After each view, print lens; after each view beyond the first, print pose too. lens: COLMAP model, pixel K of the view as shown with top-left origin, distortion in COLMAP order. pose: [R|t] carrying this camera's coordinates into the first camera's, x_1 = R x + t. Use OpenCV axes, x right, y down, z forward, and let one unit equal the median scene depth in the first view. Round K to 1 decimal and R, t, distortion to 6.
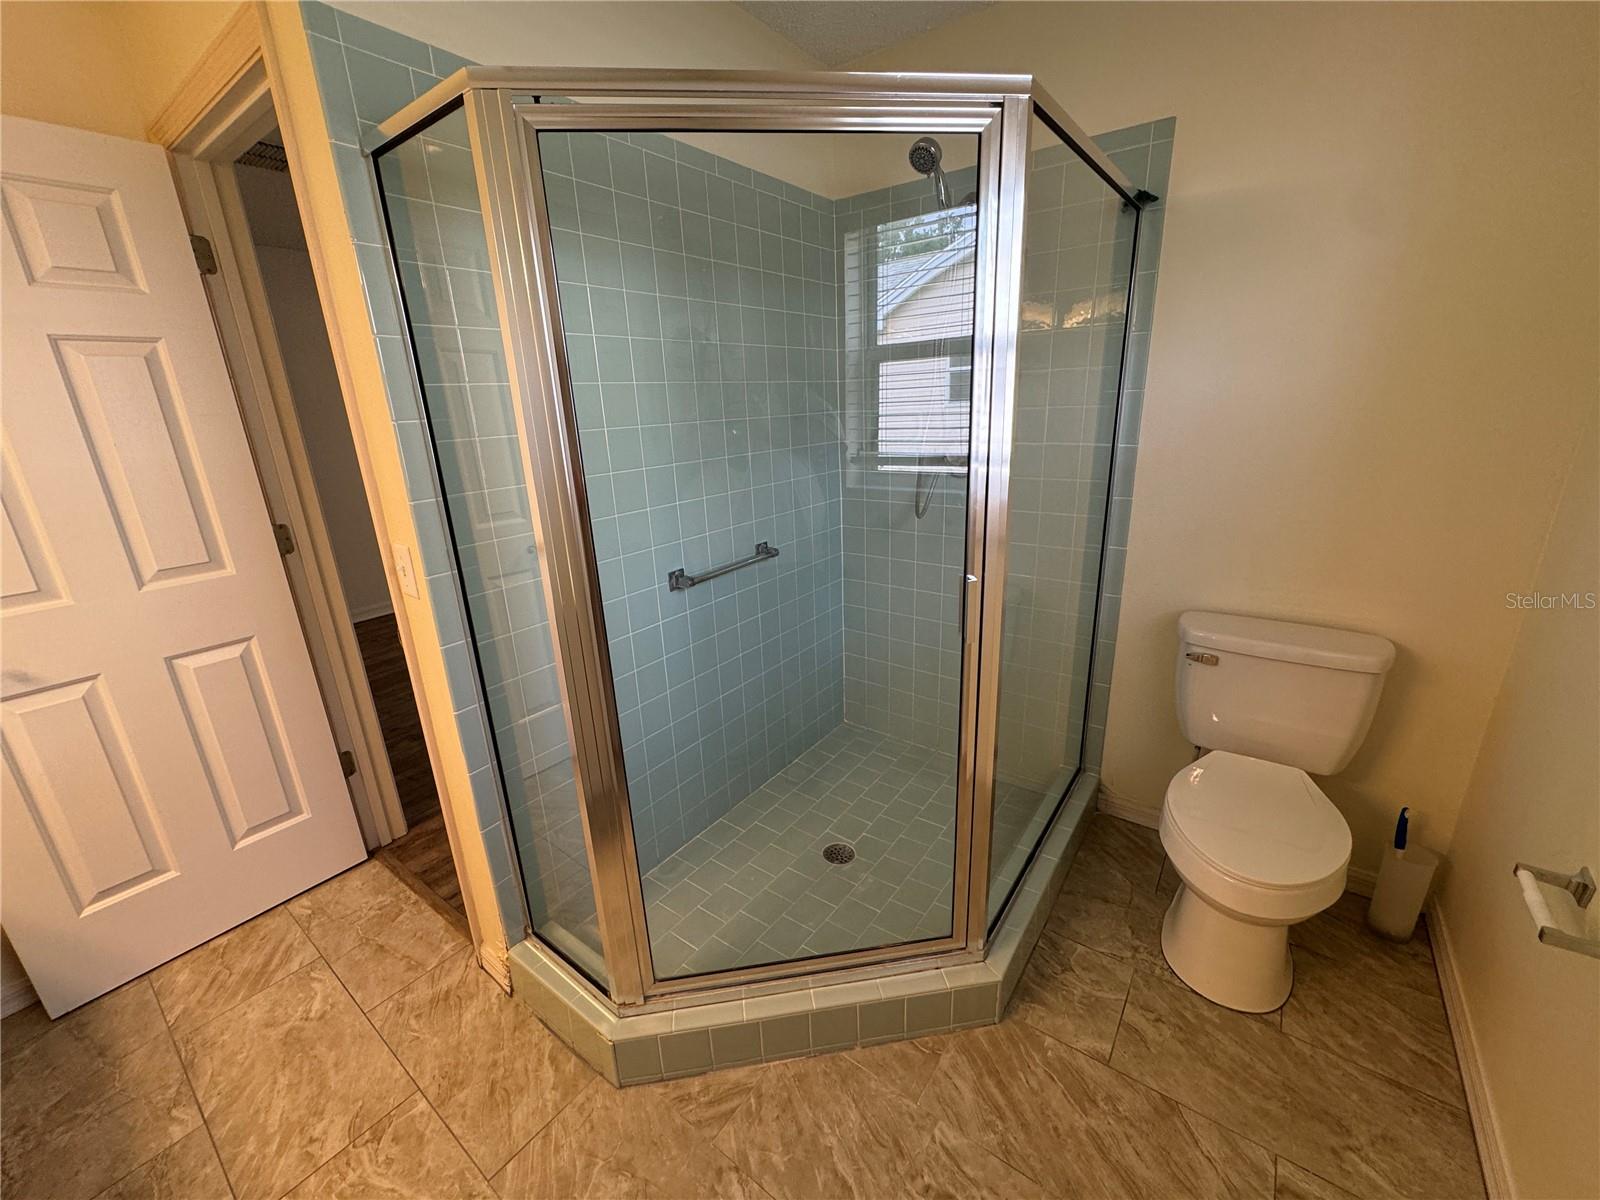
lens RADIAL K [[642.1, 0, 797.6], [0, 642.1, 597.0], [0, 0, 1]] dist [0.000705, 0.000032]
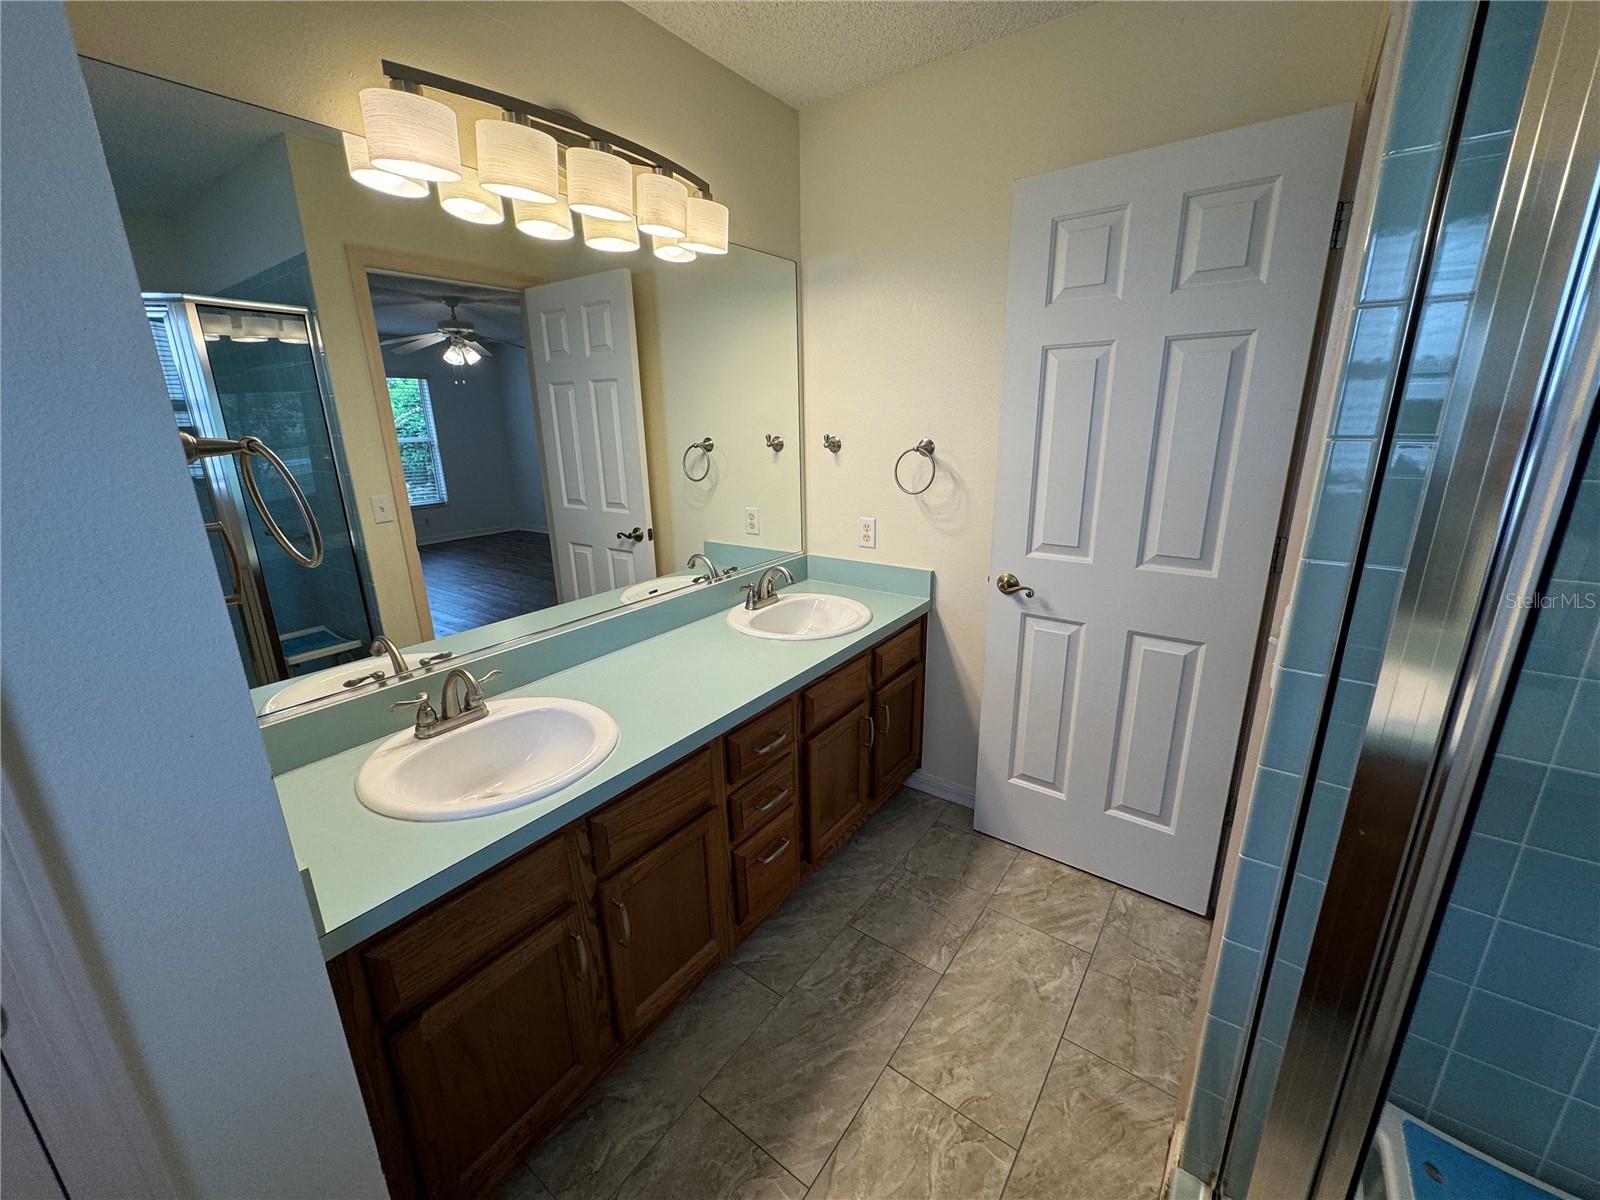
lens RADIAL K [[642.1, 0, 801.1], [0, 642.1, 595.4], [0, 0, 1]] dist [0.000705, 0.000032]
pose [[0.015204, 0.312415, -0.949824, 0.028680], [-0.283002, 0.912435, 0.295587, -0.125820], [0.958999, 0.264308, 0.102287, 0.336632]]
